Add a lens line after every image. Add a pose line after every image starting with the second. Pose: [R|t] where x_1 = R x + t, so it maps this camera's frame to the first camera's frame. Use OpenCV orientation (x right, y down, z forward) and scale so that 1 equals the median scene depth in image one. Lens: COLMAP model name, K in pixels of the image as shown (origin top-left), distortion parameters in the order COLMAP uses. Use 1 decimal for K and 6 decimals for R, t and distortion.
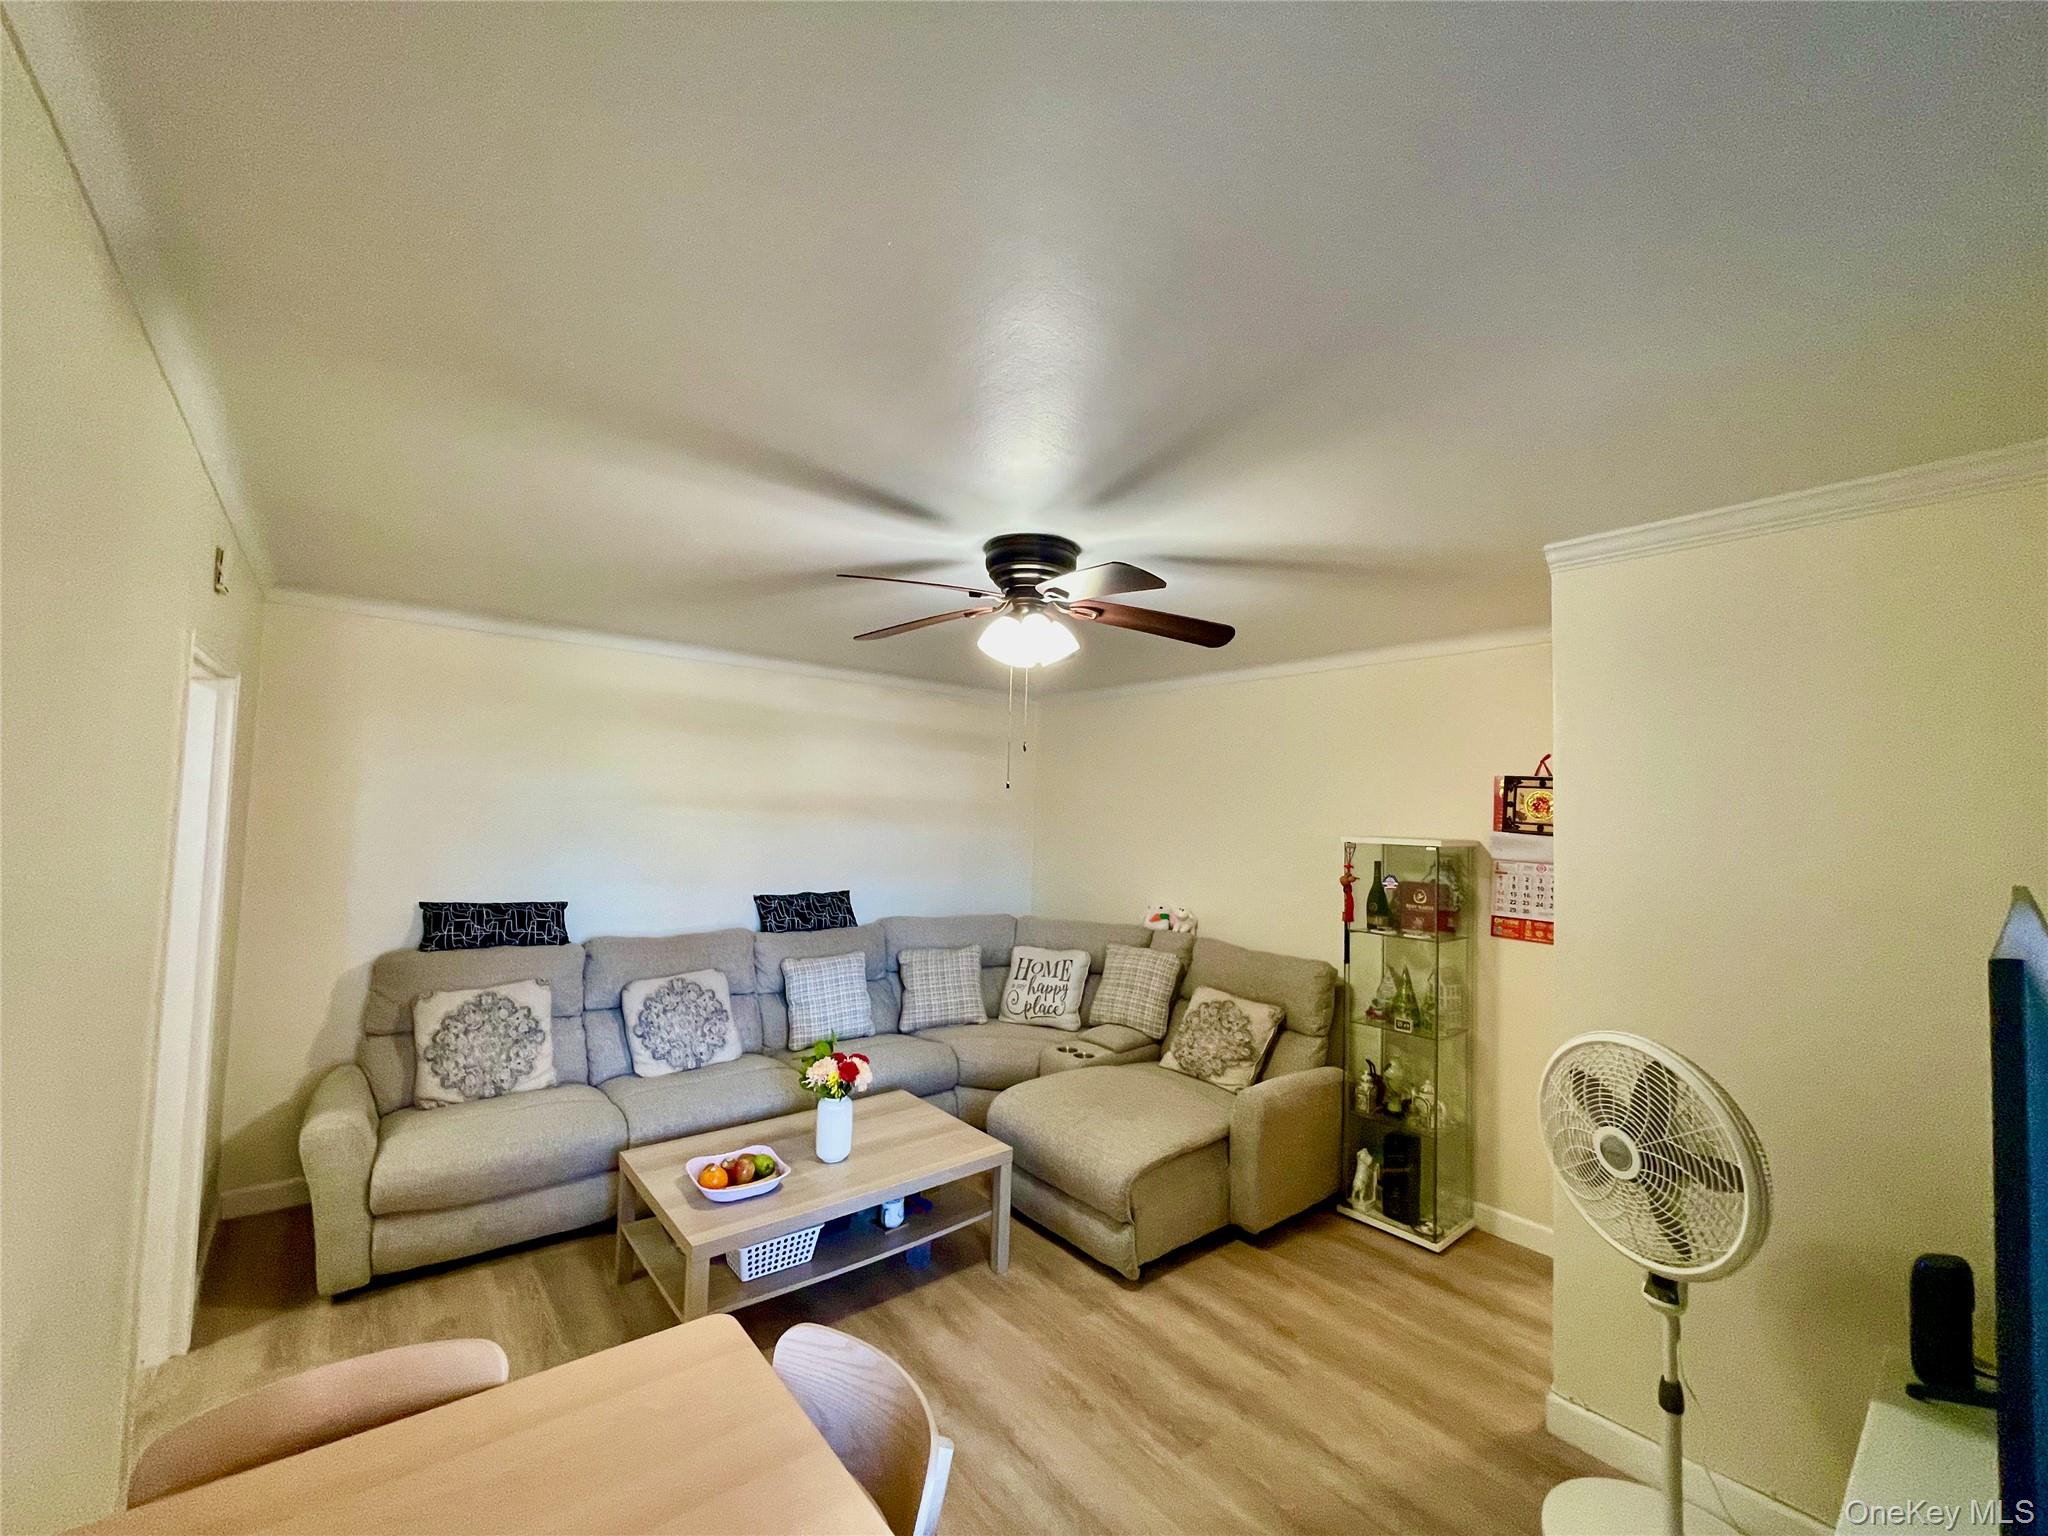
lens RADIAL K [[820.8, 0, 1002.7], [0, 820.8, 774.7], [0, 0, 1]] dist [0.000421, 0.000055]
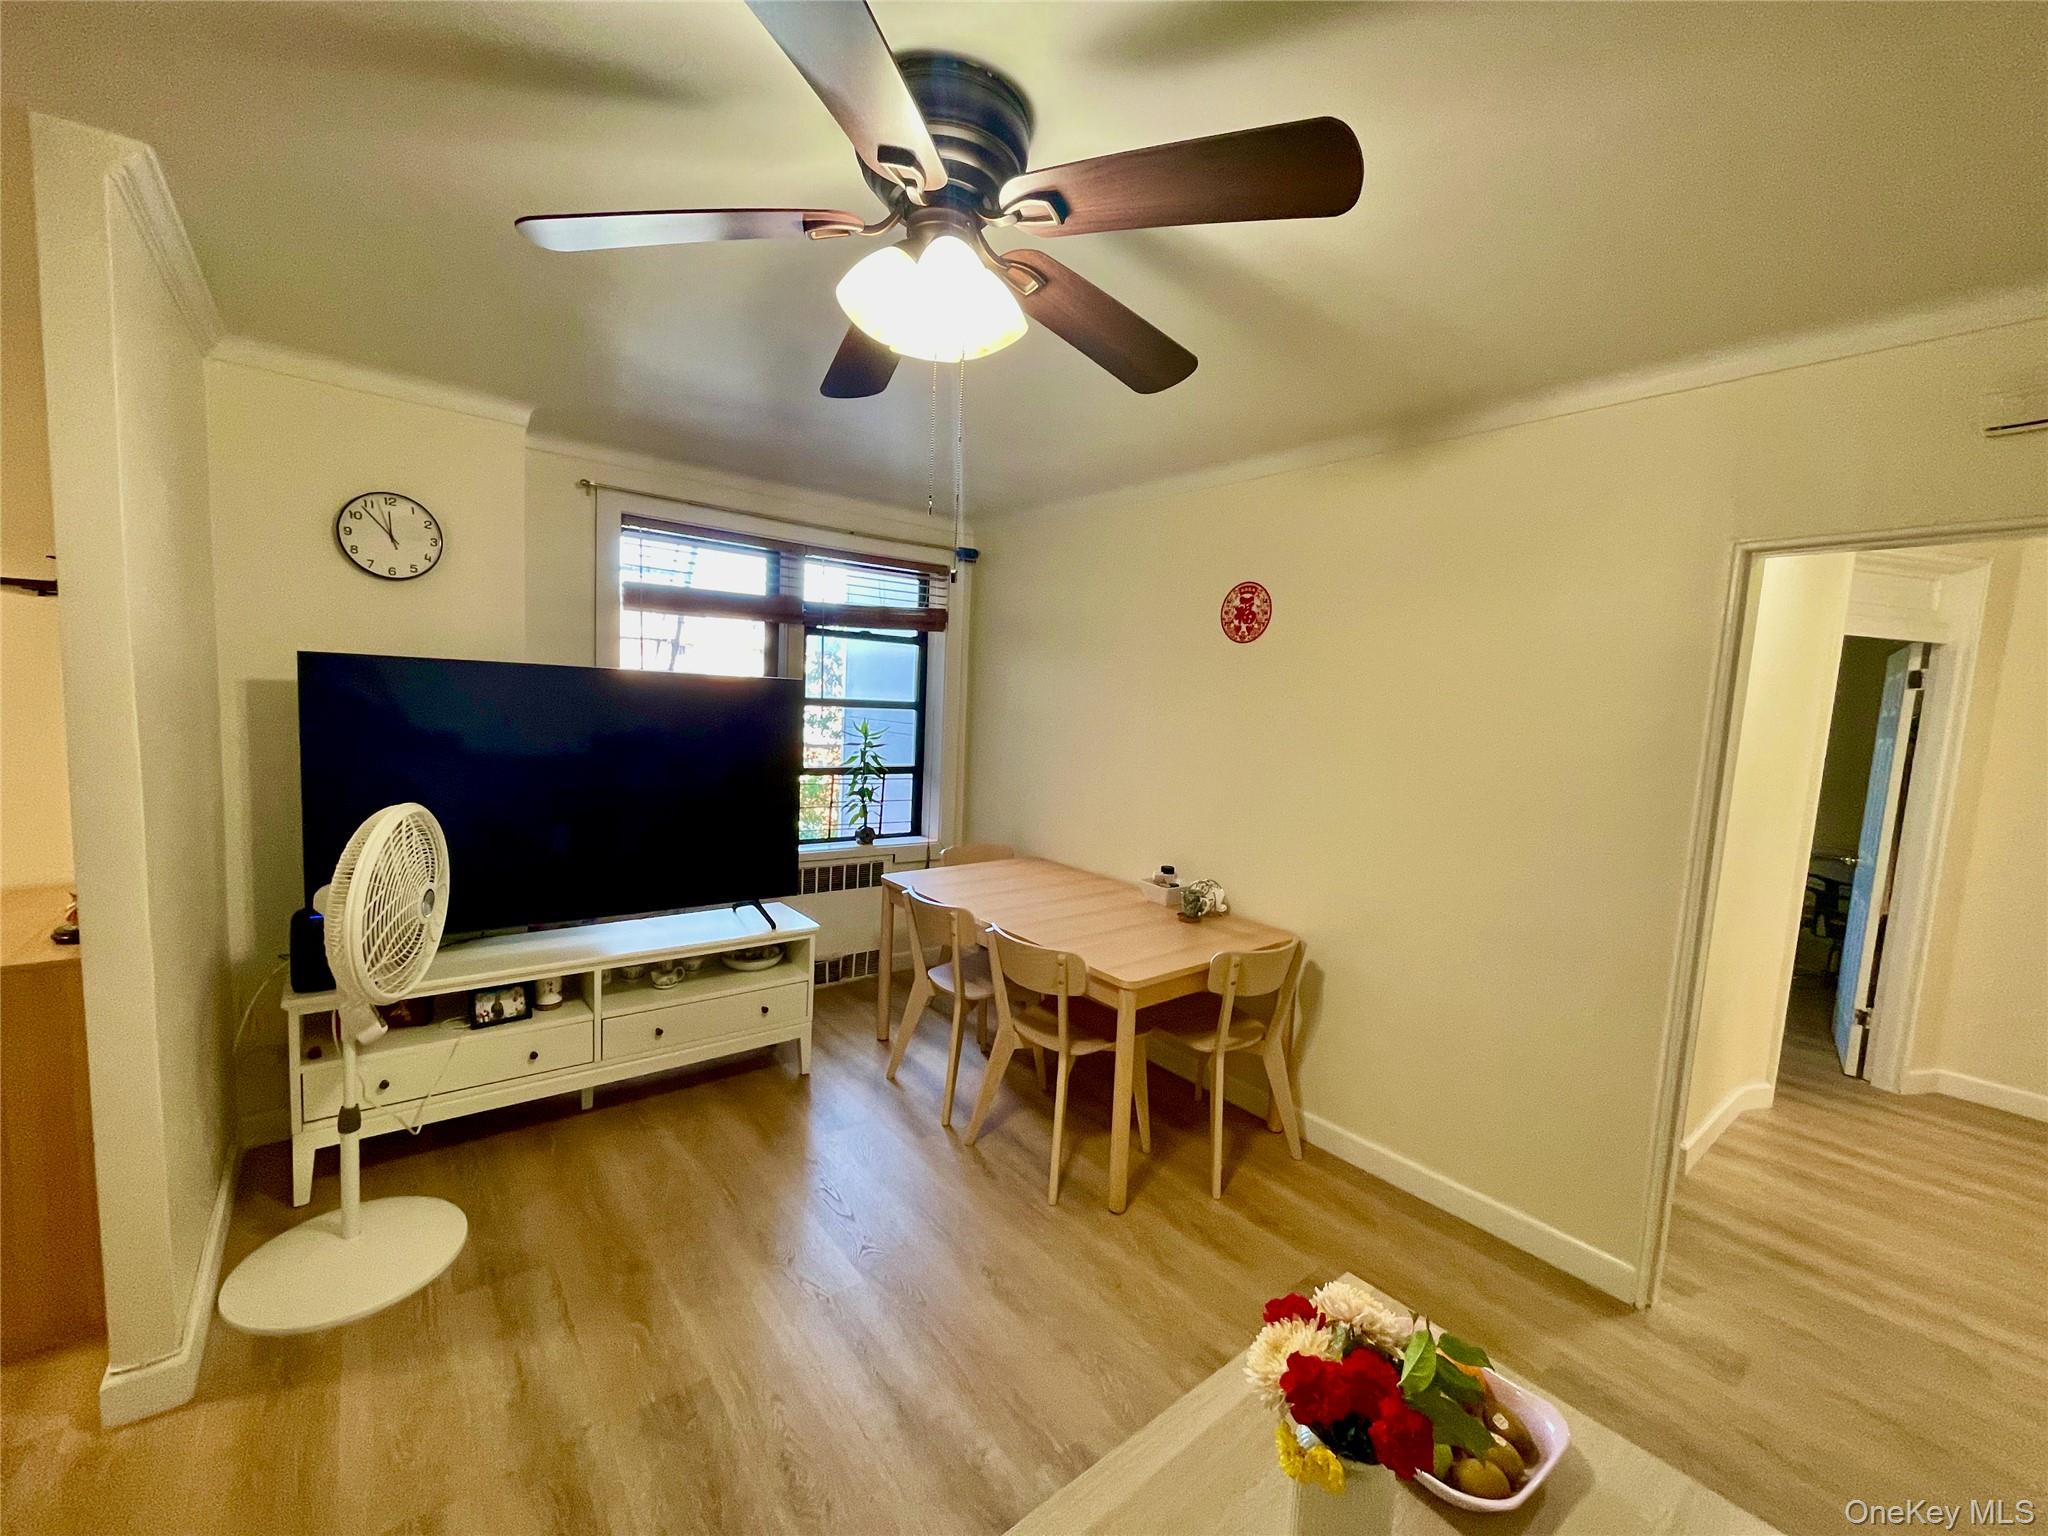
lens RADIAL K [[821.1, 0, 1021.8], [0, 821.1, 778.3], [0, 0, 1]] dist [-0.003424, -0.000324]
pose [[-0.996575, -0.081896, -0.011423, -0.029596], [-0.082299, 0.995764, 0.041010, 0.079829], [0.008016, 0.041810, -0.999093, 1.060582]]
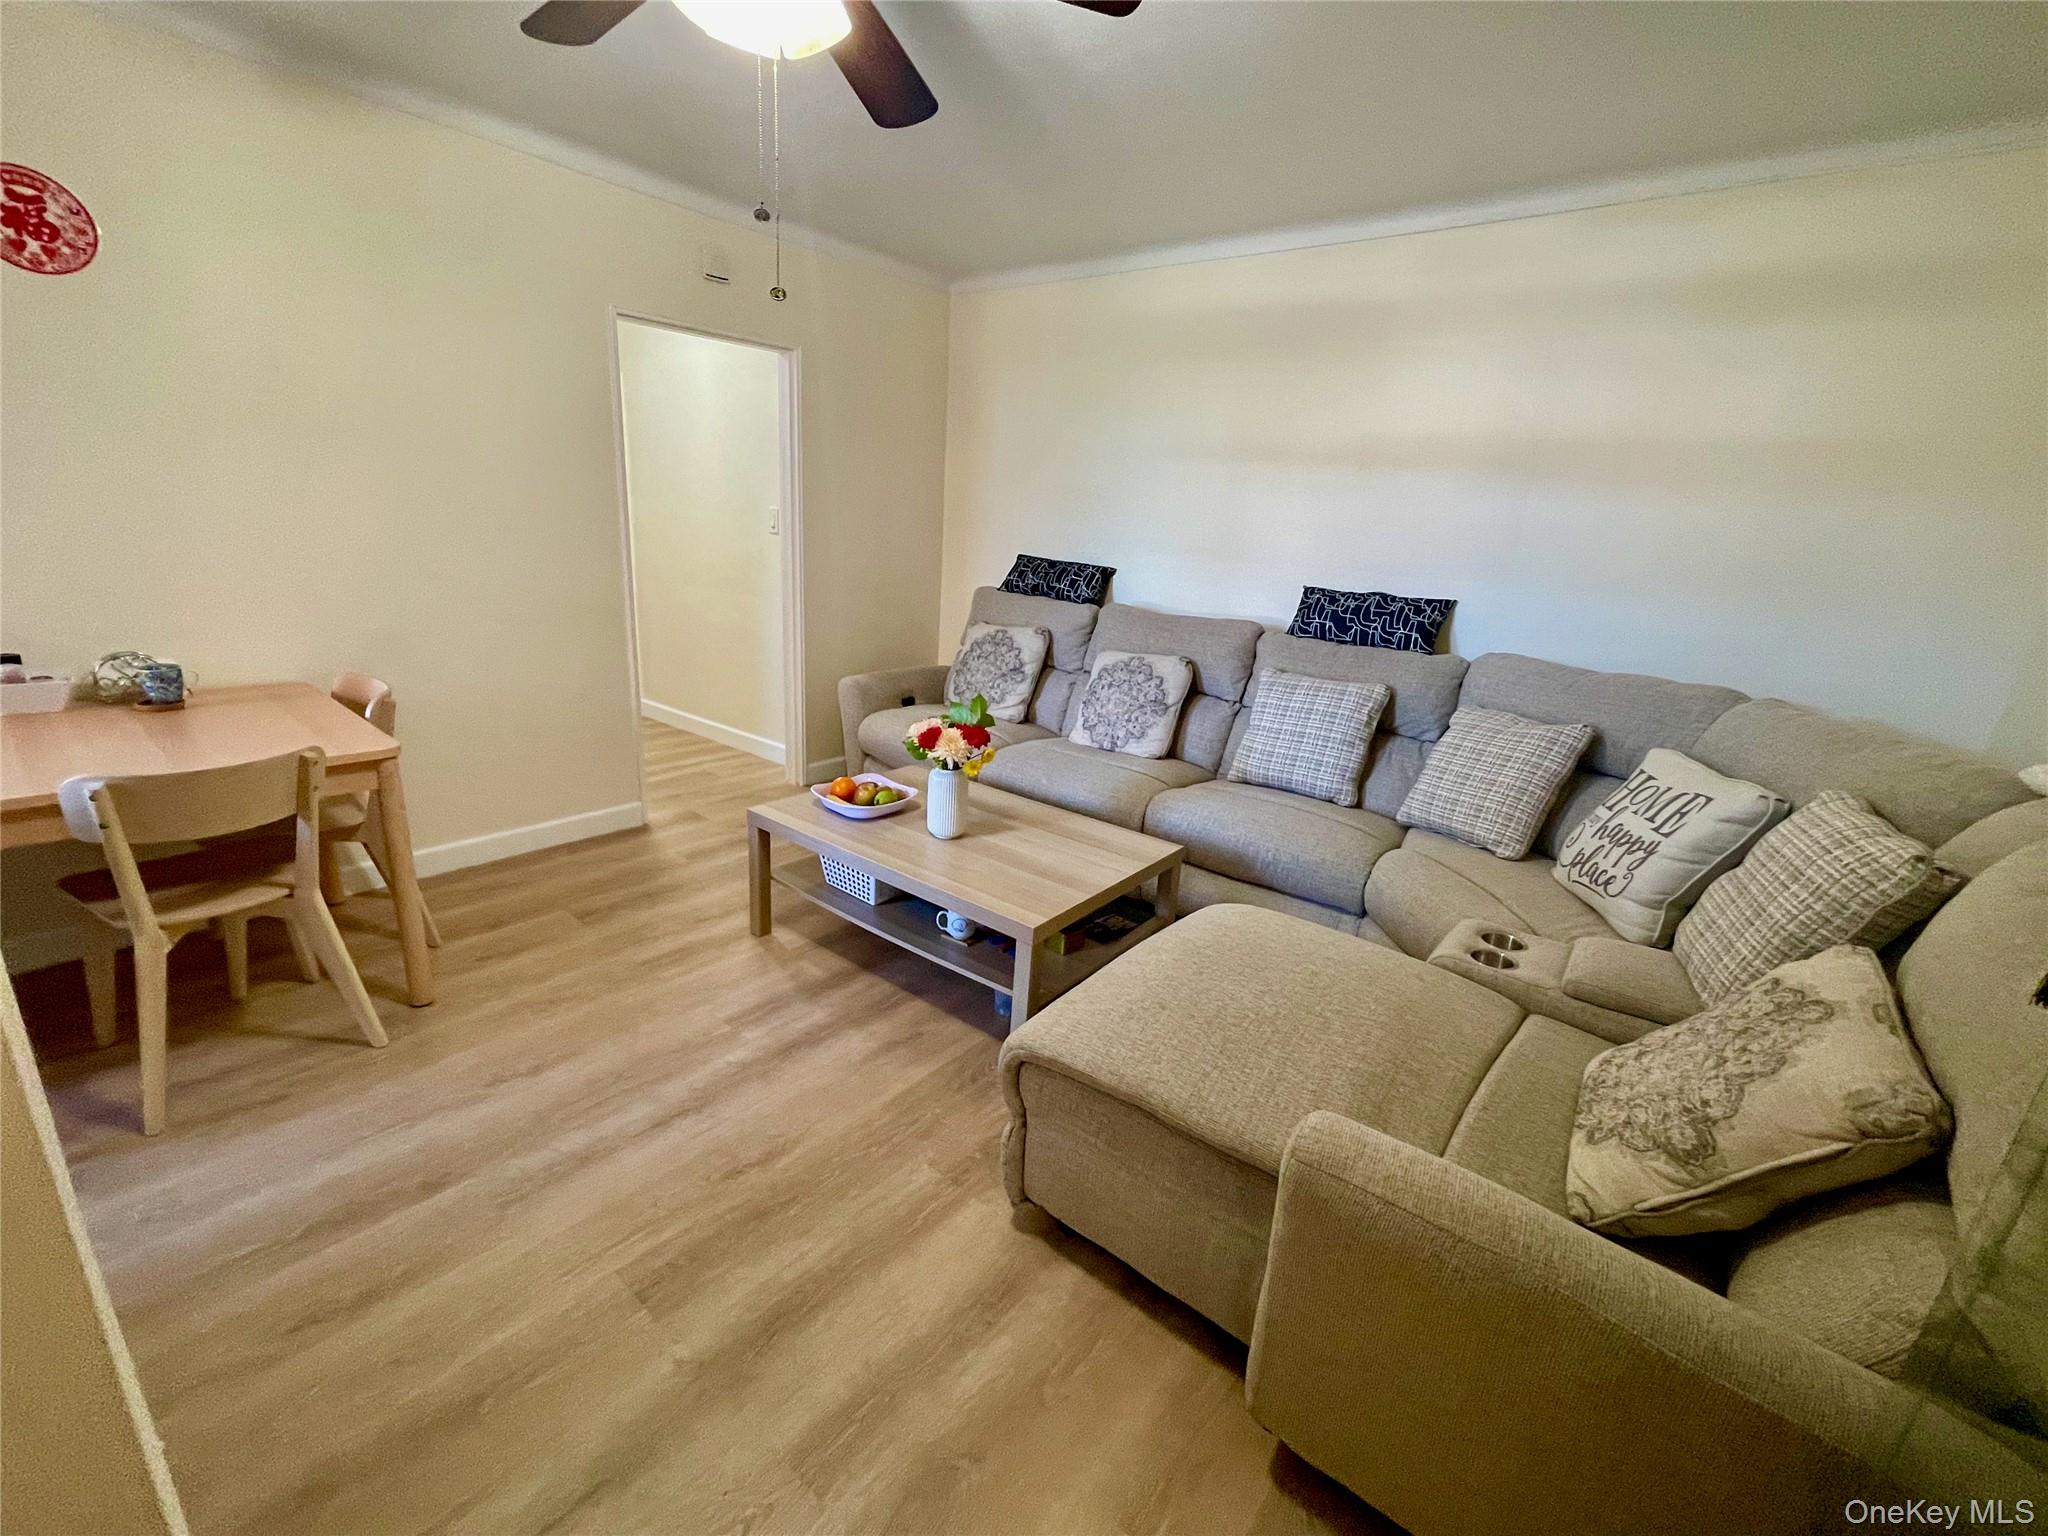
lens RADIAL K [[837.9, 0, 1014.2], [0, 837.9, 775.4], [0, 0, 1]] dist [0.001121, 0.000744]
pose [[0.216094, 0.278791, -0.935724, 0.497892], [-0.000791, 0.958417, 0.285370, 0.115559], [0.976372, -0.060927, 0.207329, 0.701043]]
